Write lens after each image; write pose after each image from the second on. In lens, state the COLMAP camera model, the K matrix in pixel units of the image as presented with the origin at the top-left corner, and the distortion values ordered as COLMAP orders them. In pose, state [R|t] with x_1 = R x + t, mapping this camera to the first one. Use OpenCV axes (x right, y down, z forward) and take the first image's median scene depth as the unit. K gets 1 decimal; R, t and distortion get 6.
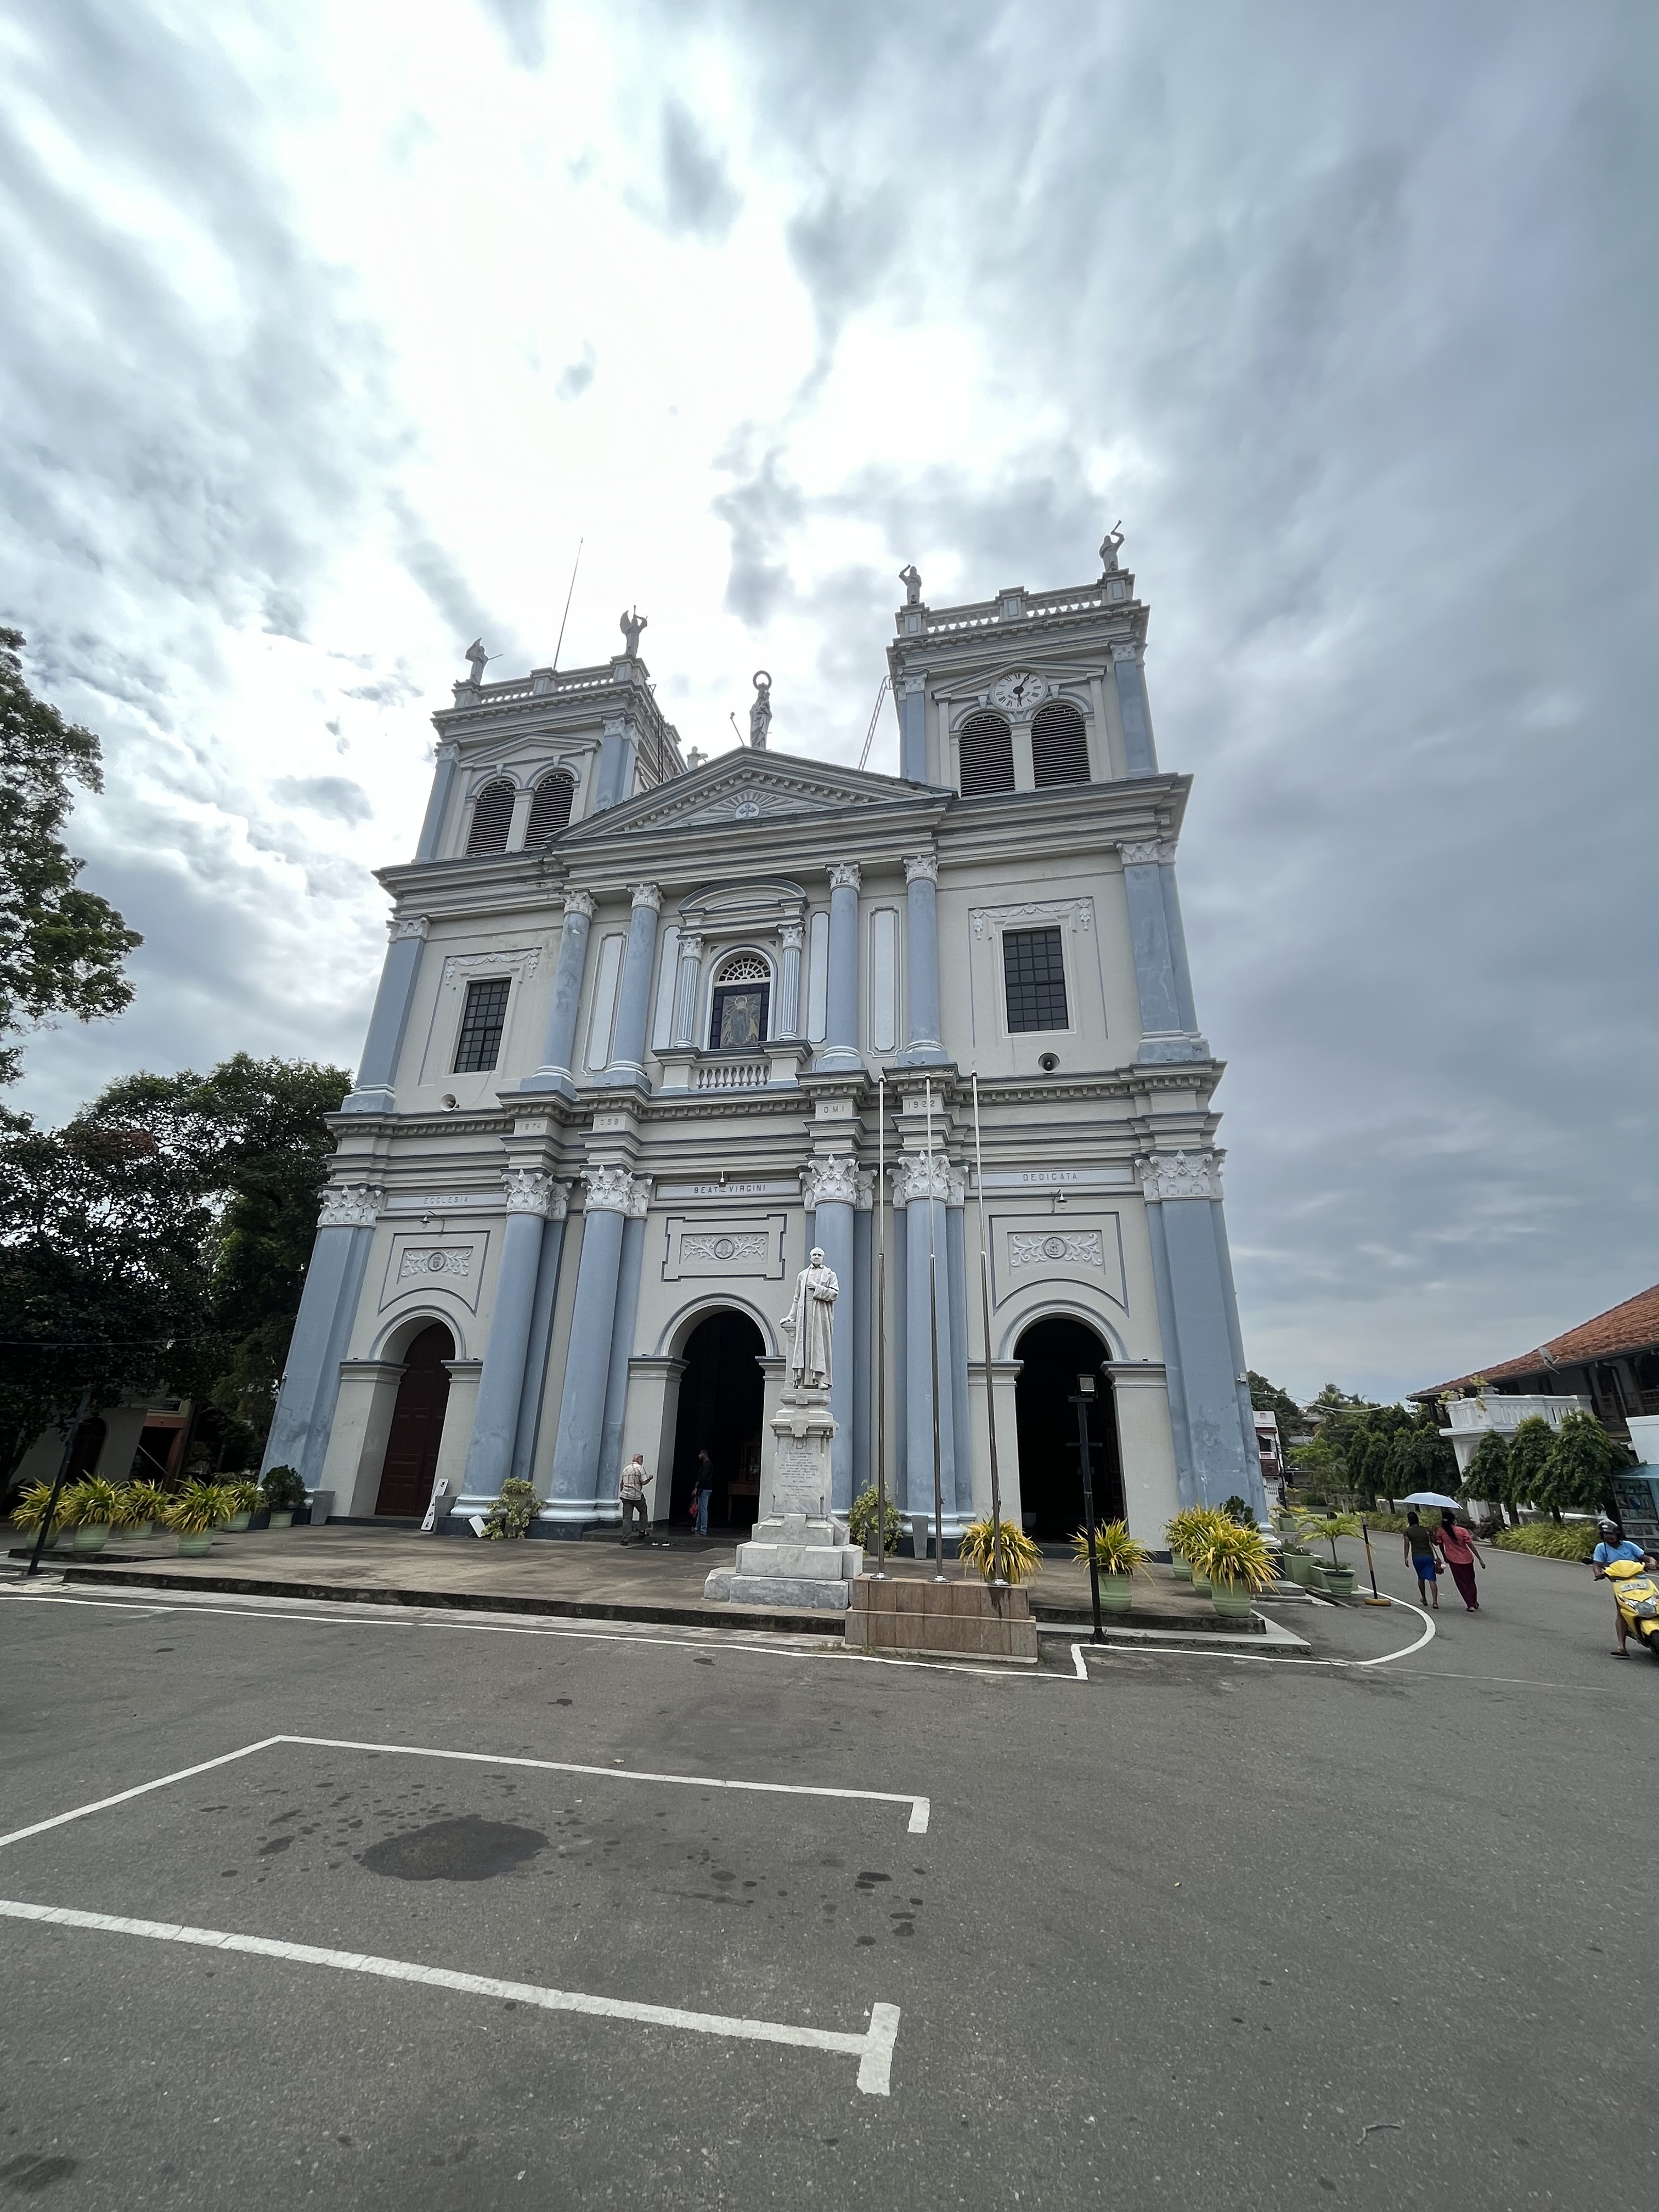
lens RADIAL K [[895.4, 0, 829.5], [0, 895.4, 1106.0], [0, 0, 1]] dist [-0.002380, -0.000256]
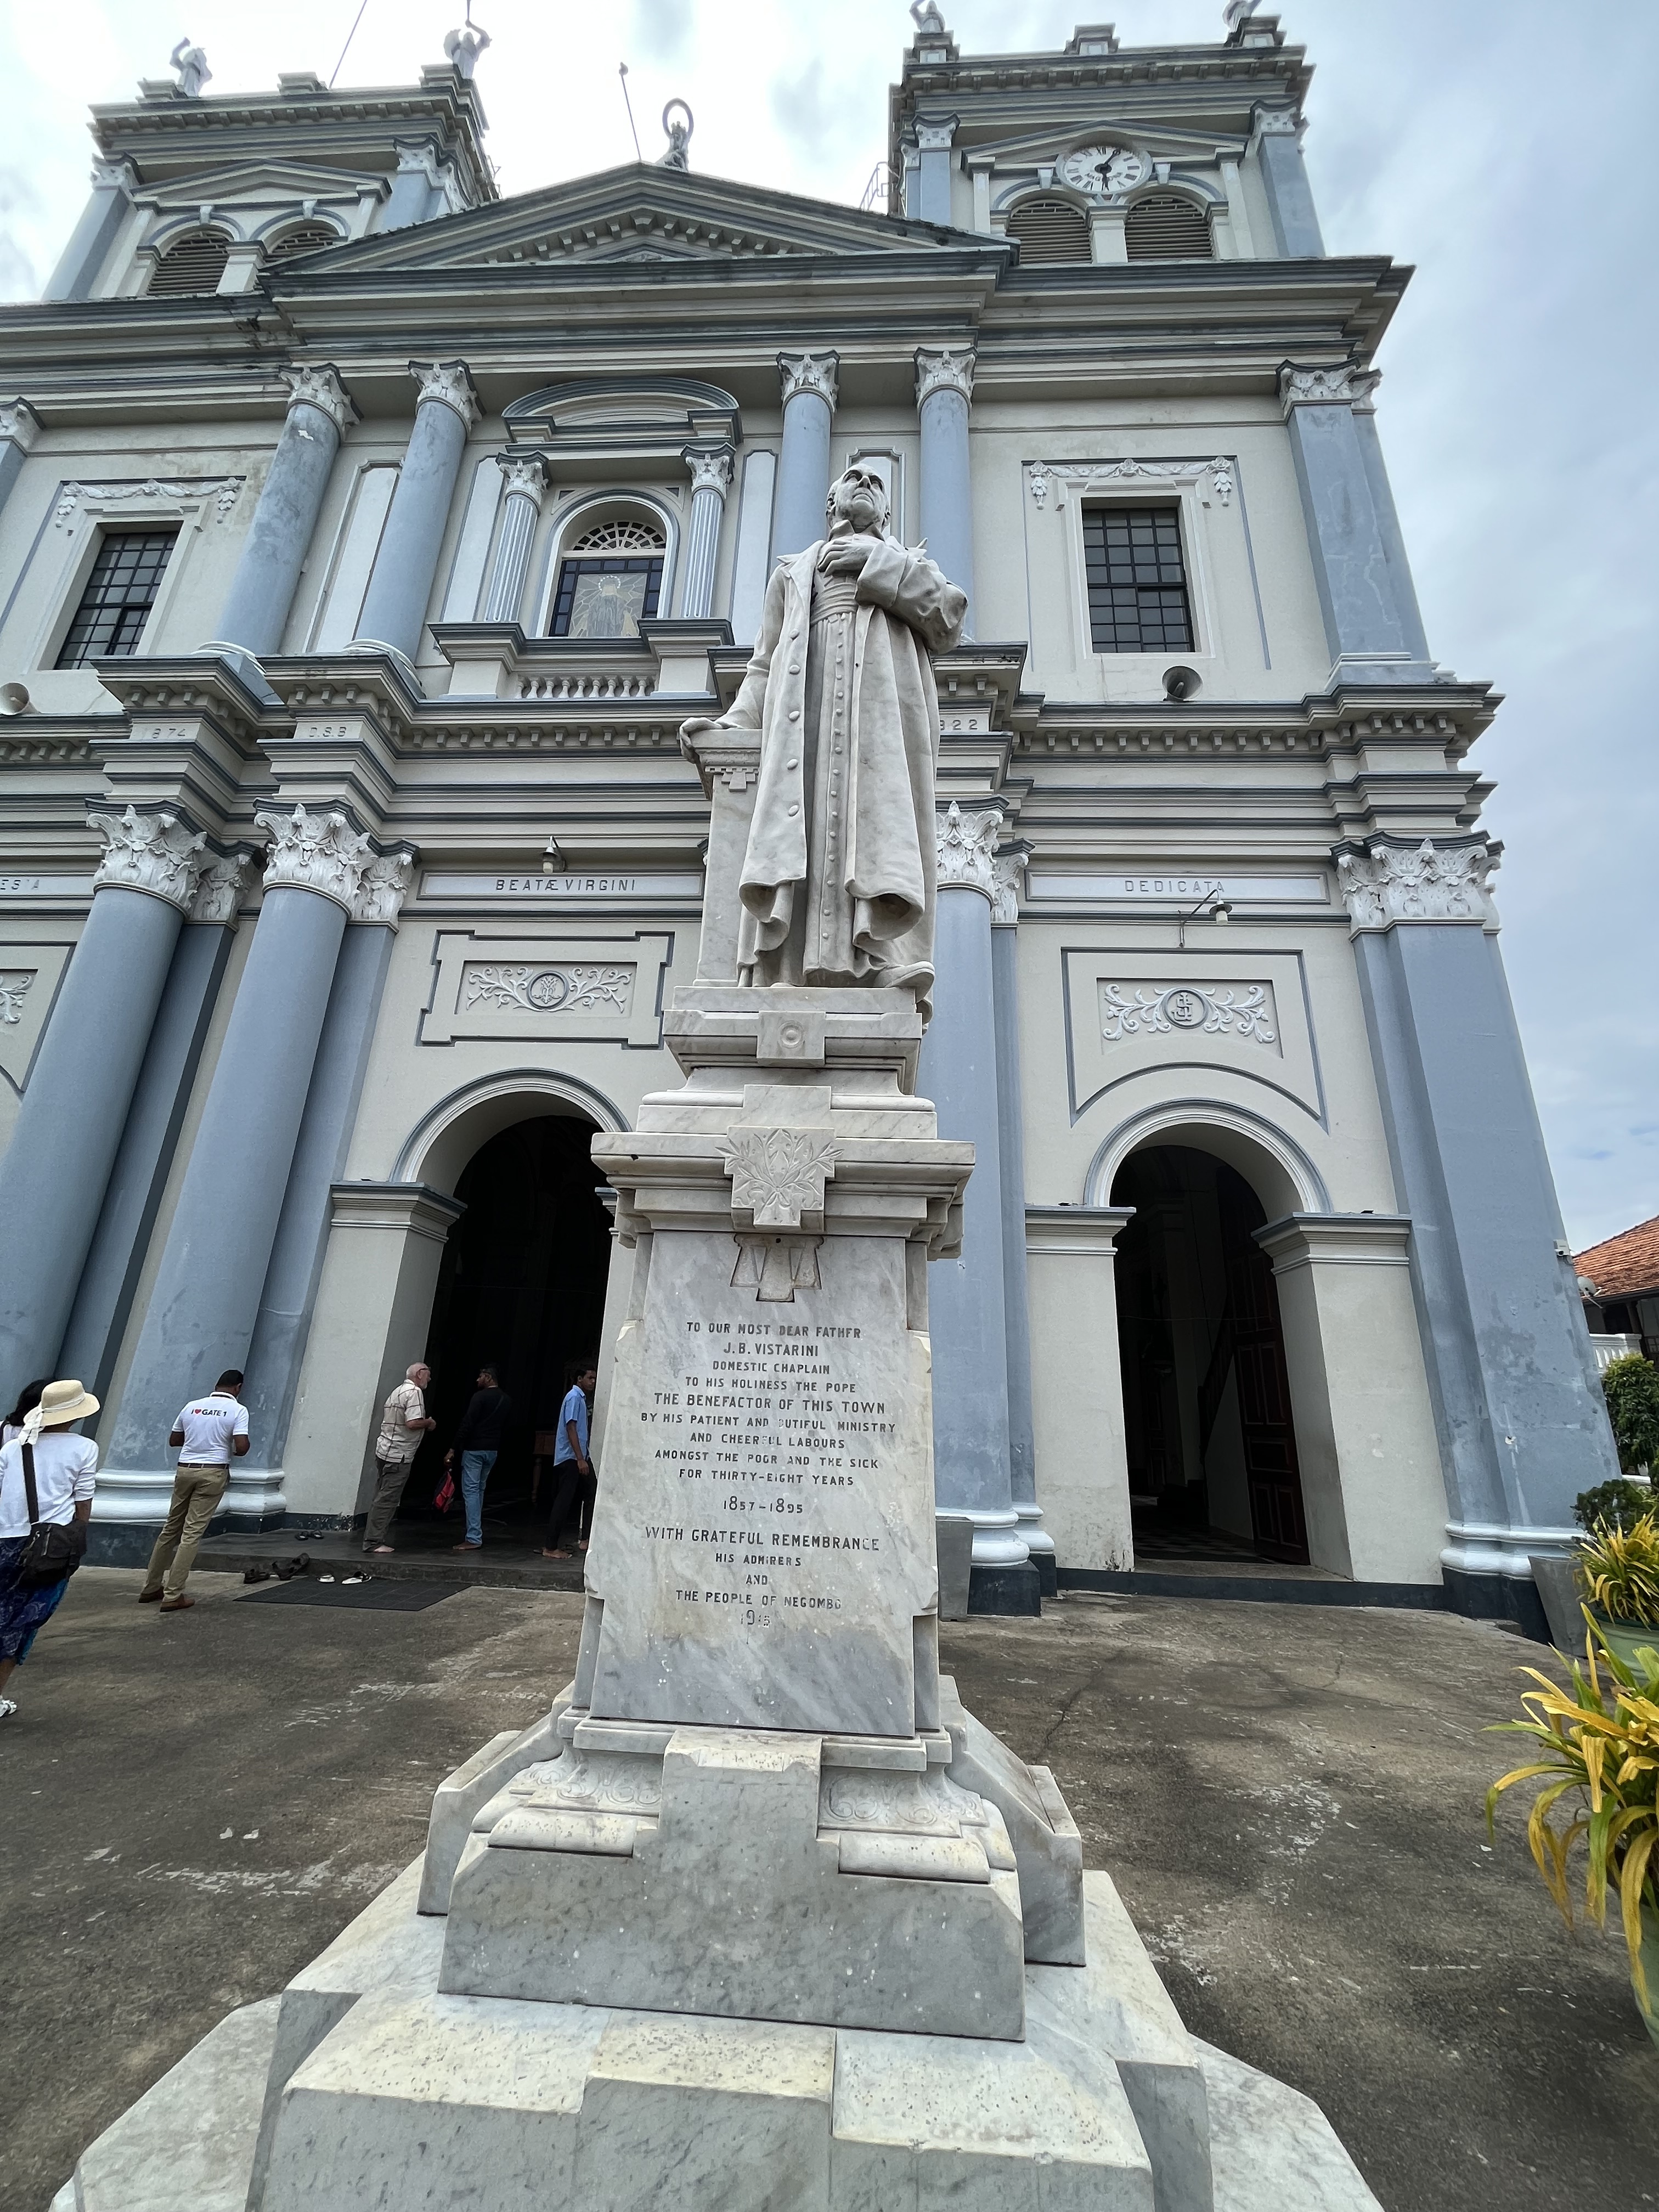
lens RADIAL K [[895.4, 0, 829.5], [0, 895.4, 1106.0], [0, 0, 1]] dist [-0.002380, -0.000256]
pose [[0.987877, 0.060386, 0.143014, -0.025998], [-0.068626, 0.996212, 0.053397, 0.179925], [-0.139248, -0.062564, 0.988279, 0.446929]]
